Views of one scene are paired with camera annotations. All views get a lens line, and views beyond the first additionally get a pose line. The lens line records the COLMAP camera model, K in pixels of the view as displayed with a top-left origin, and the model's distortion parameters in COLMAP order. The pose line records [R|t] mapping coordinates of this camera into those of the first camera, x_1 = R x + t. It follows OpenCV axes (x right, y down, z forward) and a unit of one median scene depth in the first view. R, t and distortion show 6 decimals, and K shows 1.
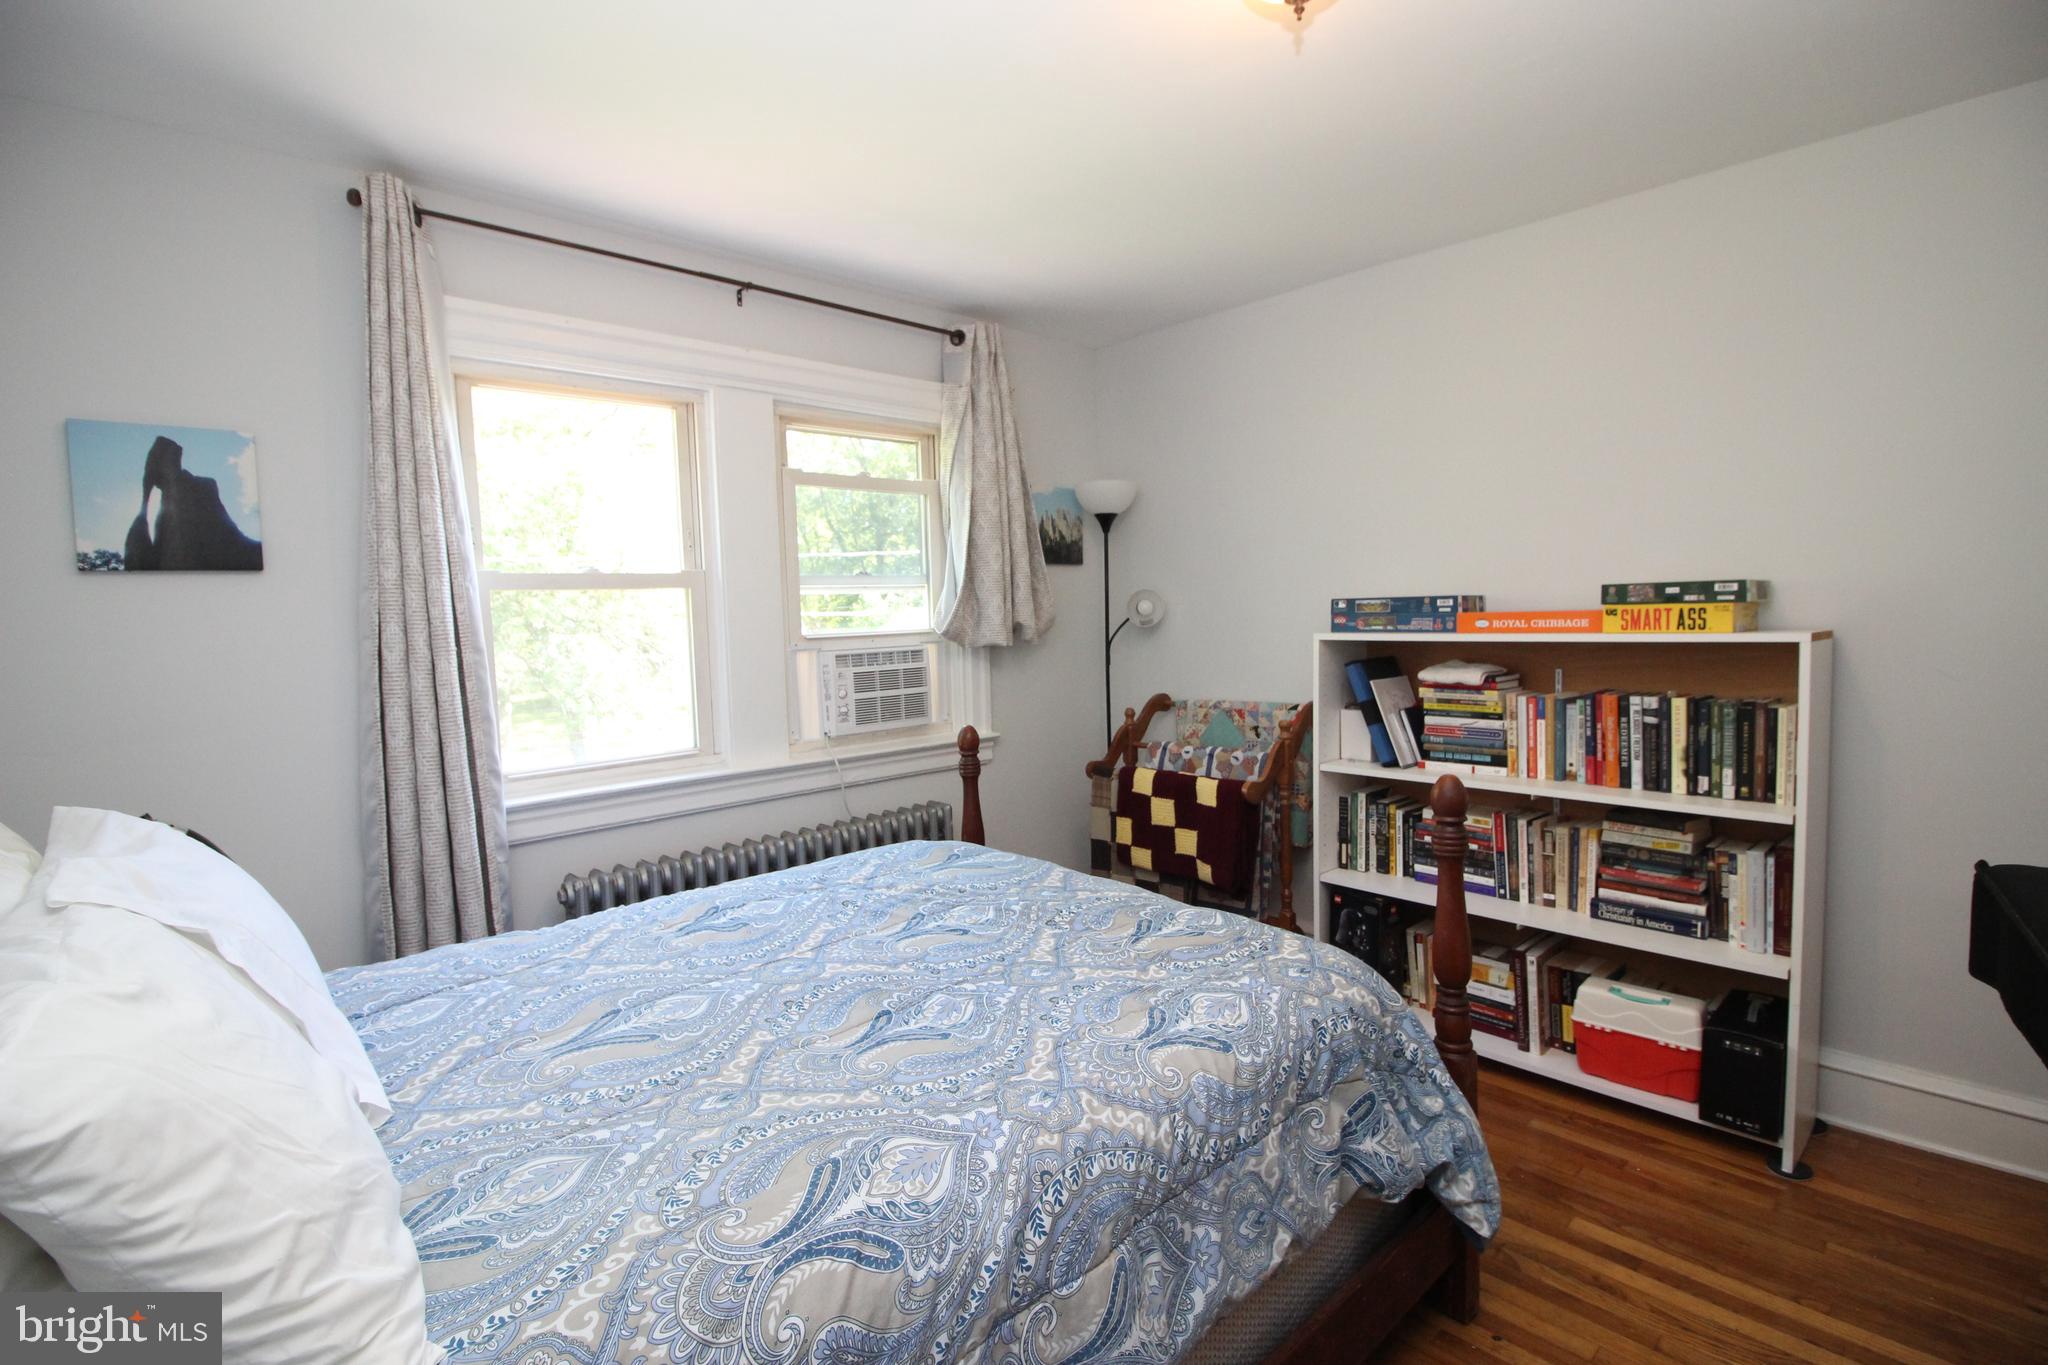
lens RADIAL K [[944.8, 0, 1033.8], [0, 944.8, 662.6], [0, 0, 1]] dist [0.001745, -0.016457]
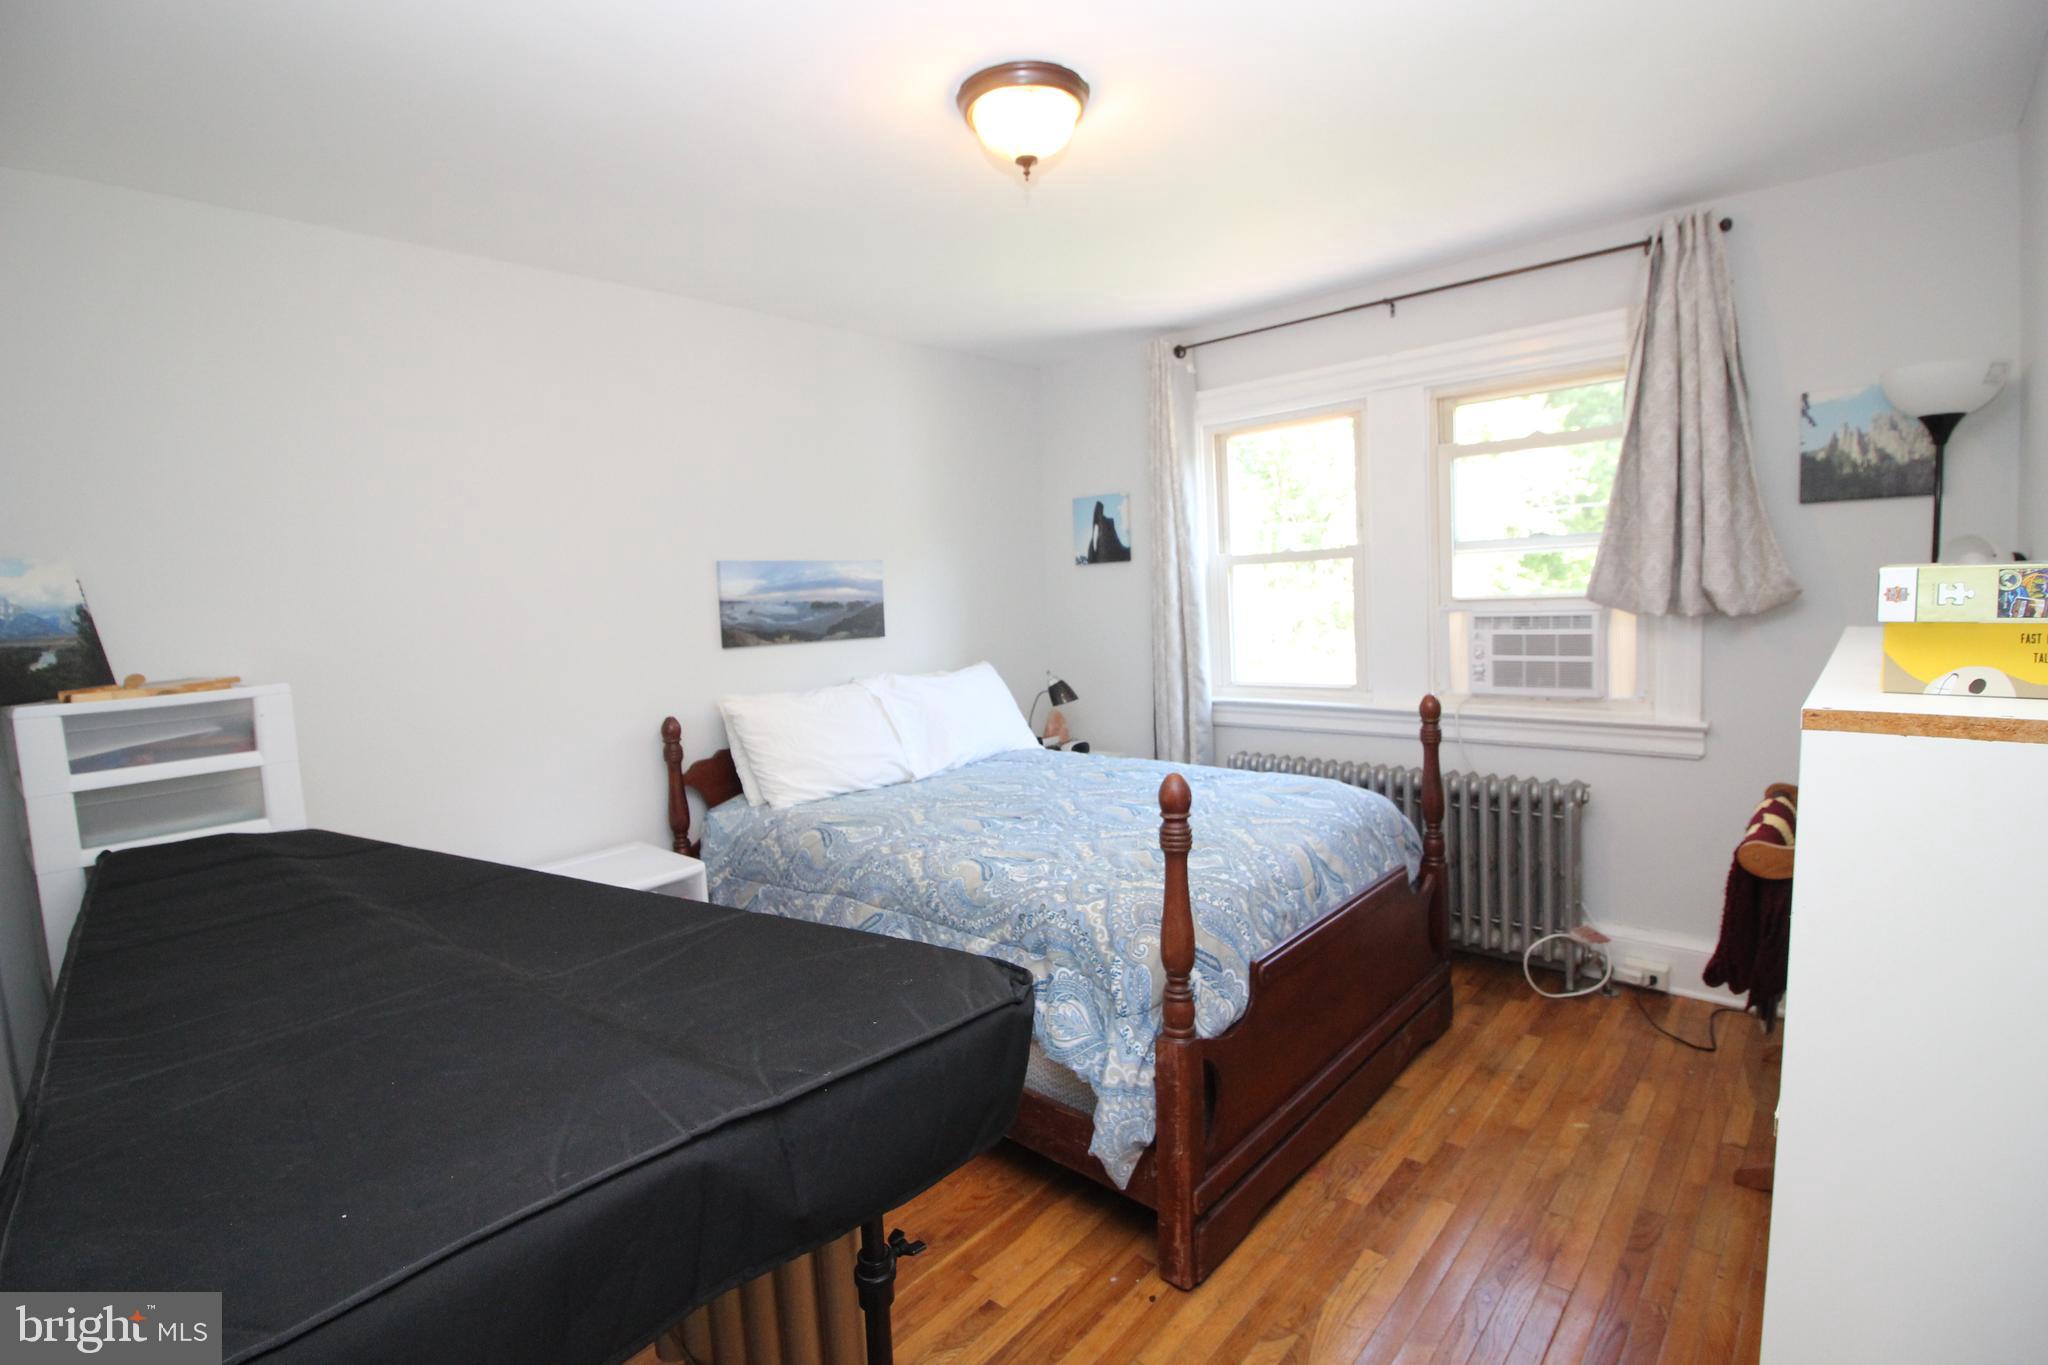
lens RADIAL K [[944.8, 0, 1033.8], [0, 944.8, 662.6], [0, 0, 1]] dist [0.001745, -0.016457]
pose [[0.091461, 0.102609, -0.990508, 1.073908], [-0.012482, 0.994717, 0.101893, -0.078816], [0.995730, 0.003044, 0.092259, 0.558599]]
